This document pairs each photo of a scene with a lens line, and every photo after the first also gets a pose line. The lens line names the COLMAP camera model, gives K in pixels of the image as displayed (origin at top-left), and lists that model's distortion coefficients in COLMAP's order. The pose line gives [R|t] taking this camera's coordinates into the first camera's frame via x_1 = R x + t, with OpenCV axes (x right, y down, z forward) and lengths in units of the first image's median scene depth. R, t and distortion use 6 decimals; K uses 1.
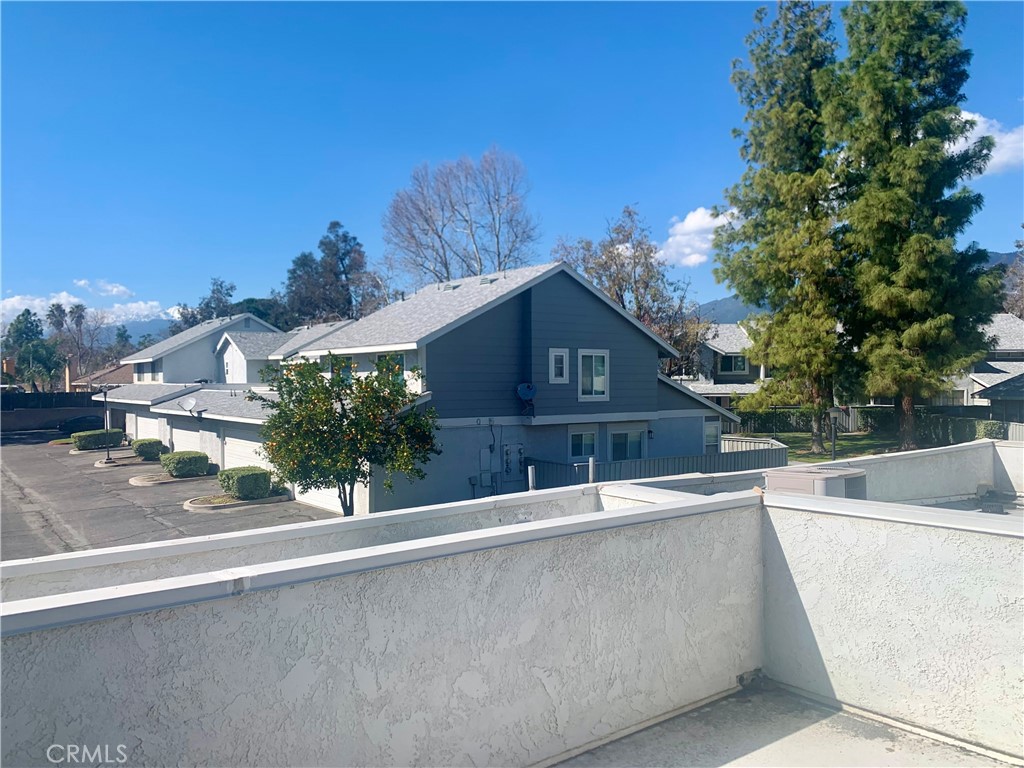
lens RADIAL K [[795.1, 0, 508.3], [0, 795.1, 385.9], [0, 0, 1]] dist [0.041498, -0.023585]
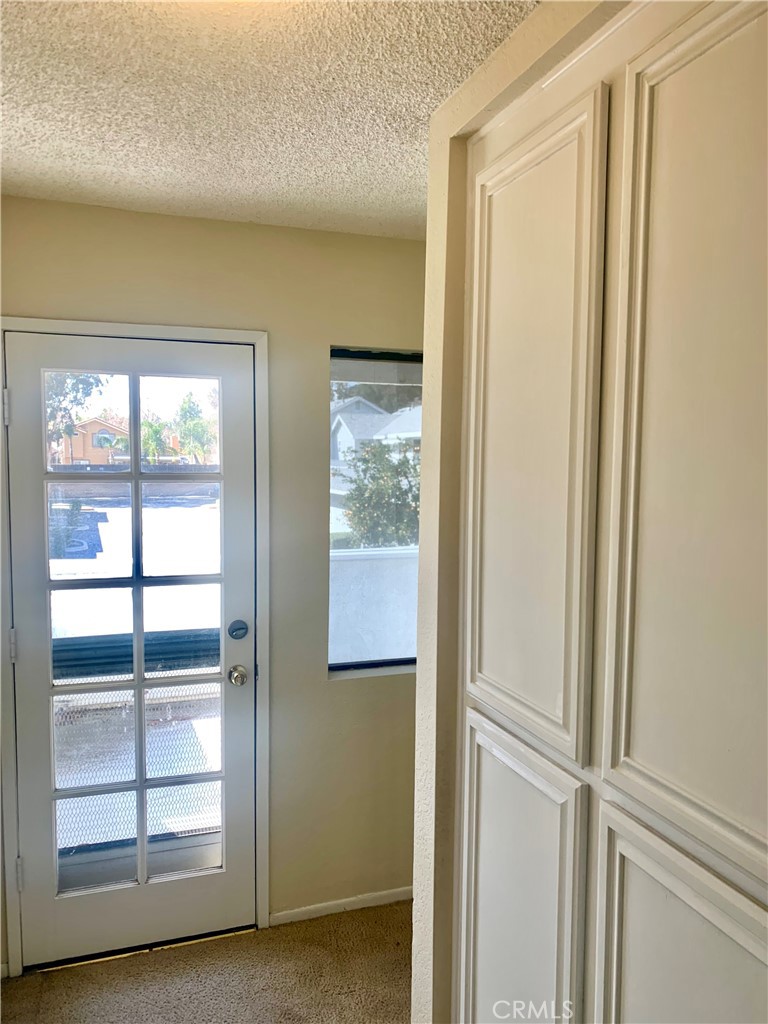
lens RADIAL K [[795.1, 0, 386.2], [0, 795.1, 511.5], [0, 0, 1]] dist [0.041498, -0.023585]
pose [[0.955254, 0.035172, -0.293689, 0.107312], [-0.017325, 0.997854, 0.063150, -0.006199], [0.295279, -0.055237, 0.953813, -0.135546]]
